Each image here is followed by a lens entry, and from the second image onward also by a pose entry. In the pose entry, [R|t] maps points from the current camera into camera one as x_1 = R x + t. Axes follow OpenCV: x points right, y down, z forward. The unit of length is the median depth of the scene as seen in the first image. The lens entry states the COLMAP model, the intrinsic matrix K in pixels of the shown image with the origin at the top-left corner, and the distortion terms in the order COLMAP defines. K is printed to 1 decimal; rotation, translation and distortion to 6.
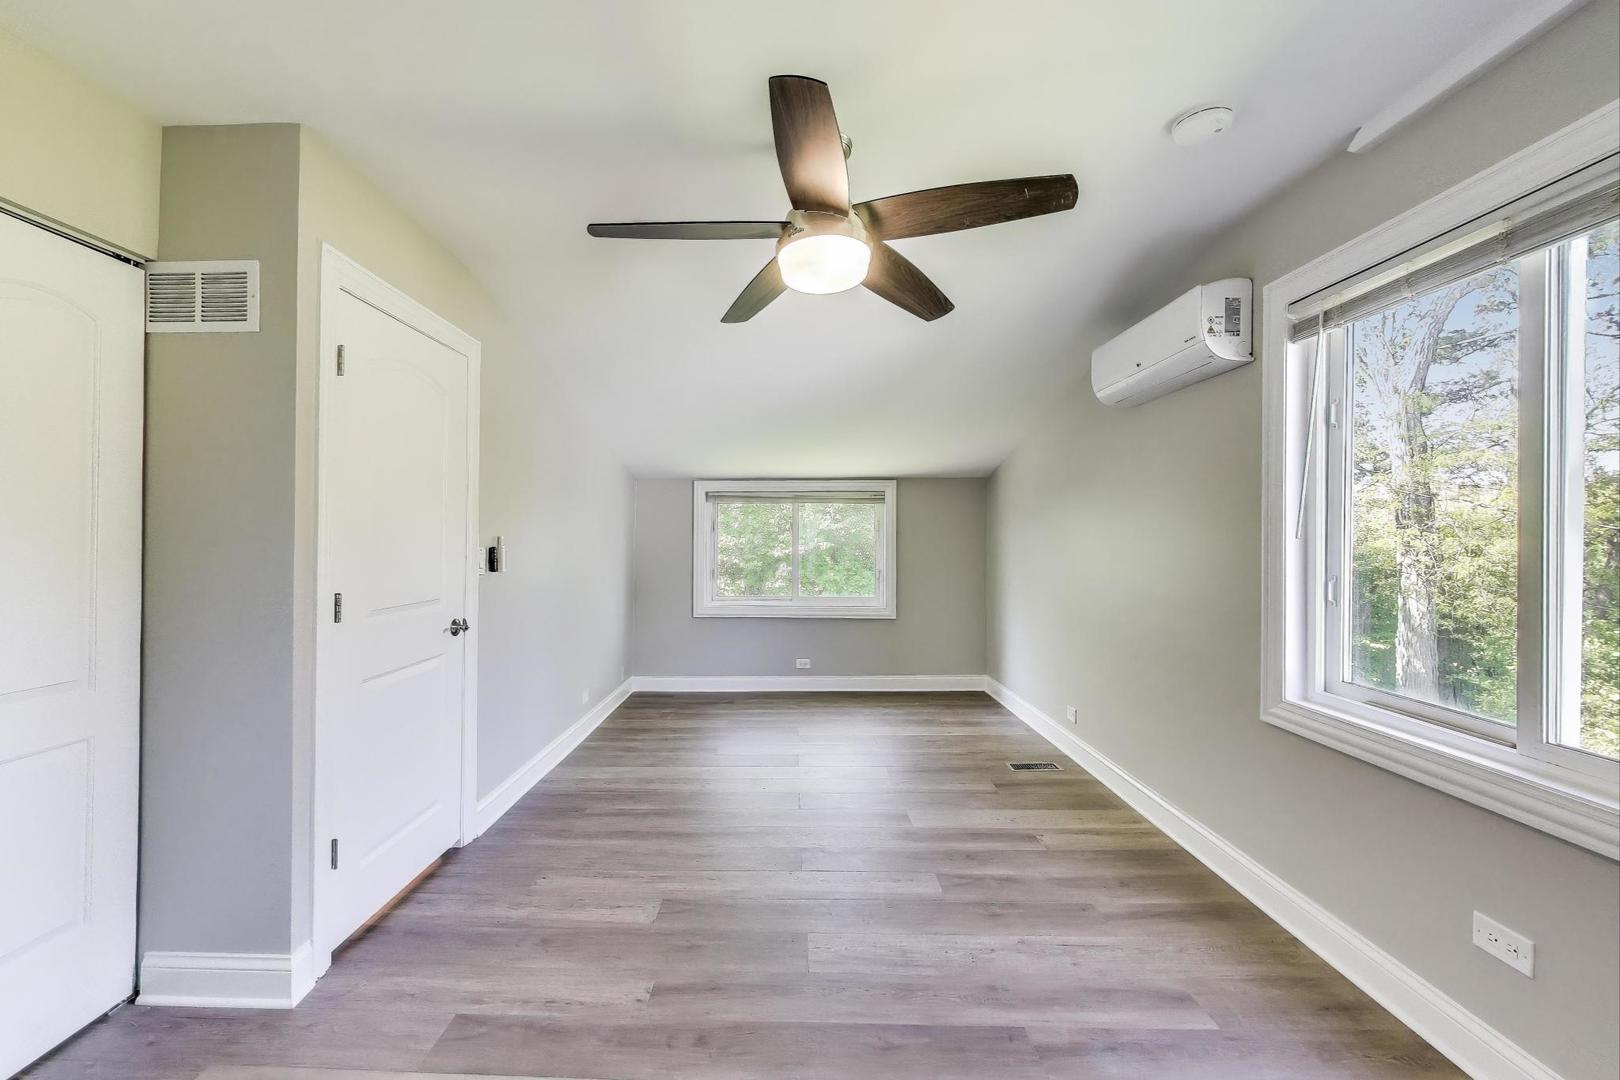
lens RADIAL K [[592.4, 0, 817.6], [0, 592.4, 537.2], [0, 0, 1]] dist [0.000046, -0.000044]
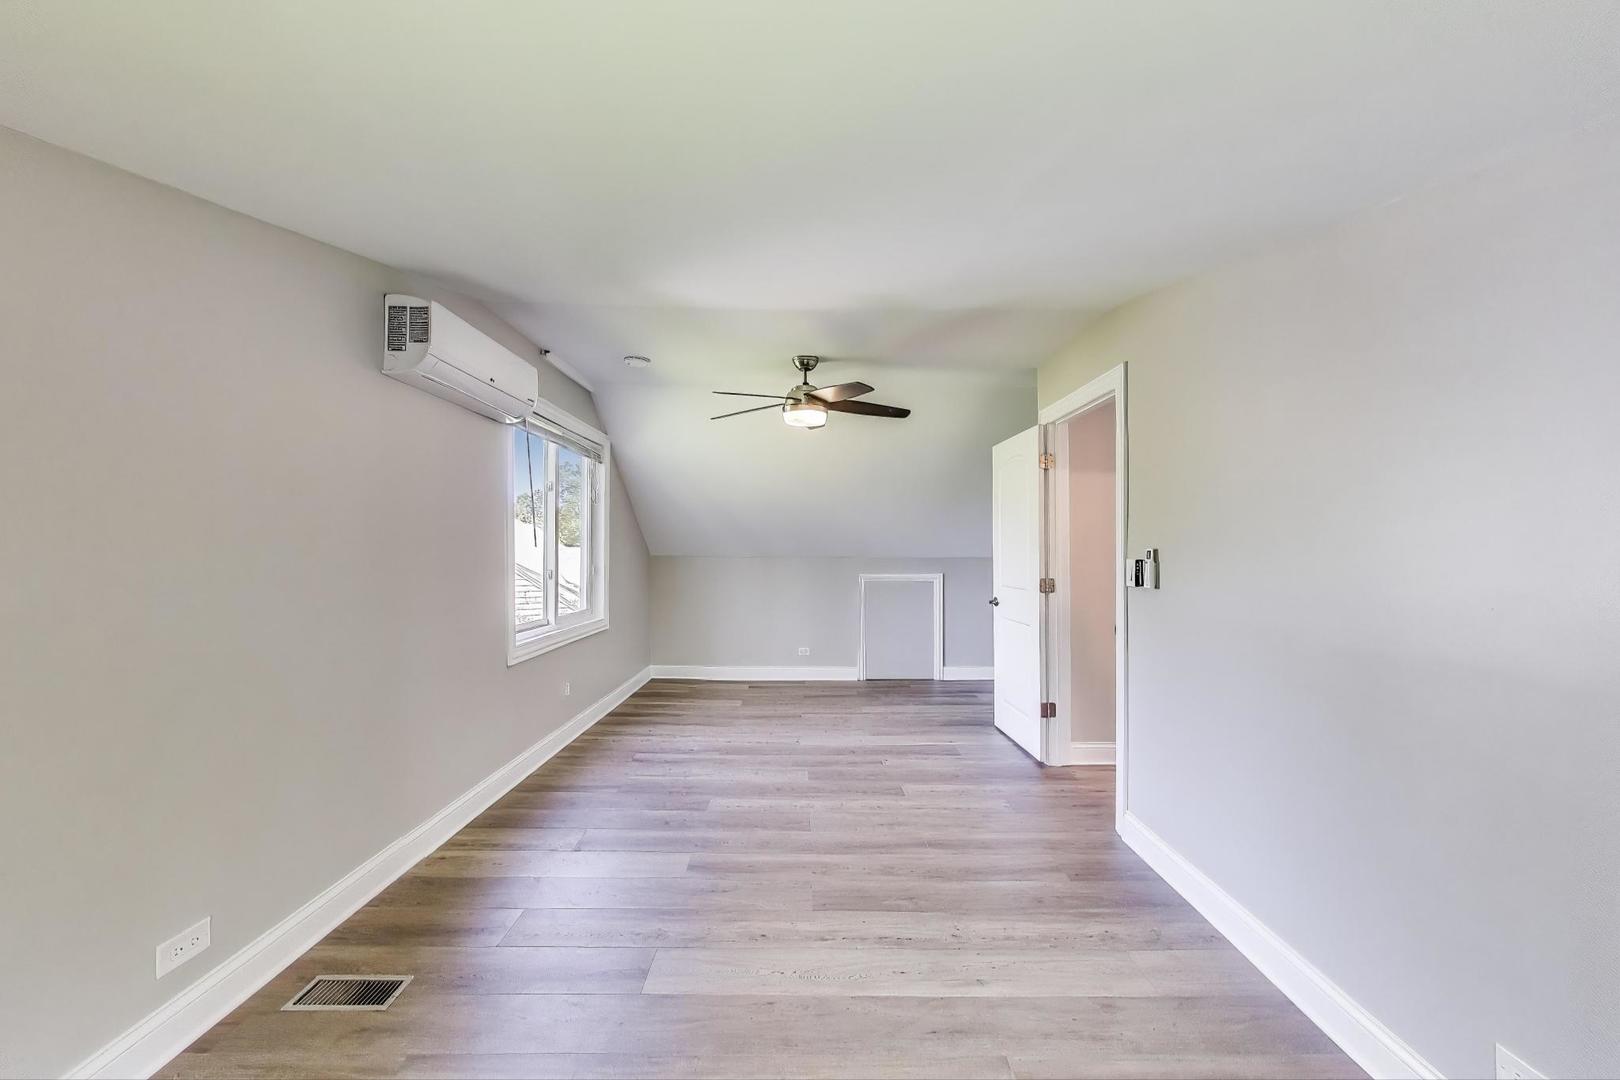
lens RADIAL K [[592.4, 0, 817.6], [0, 592.4, 537.2], [0, 0, 1]] dist [0.000046, -0.000044]
pose [[-0.999661, -0.009911, 0.024094, -0.067617], [-0.010431, 0.999714, -0.021538, 0.005140], [-0.023873, -0.021782, -0.999478, 2.374170]]
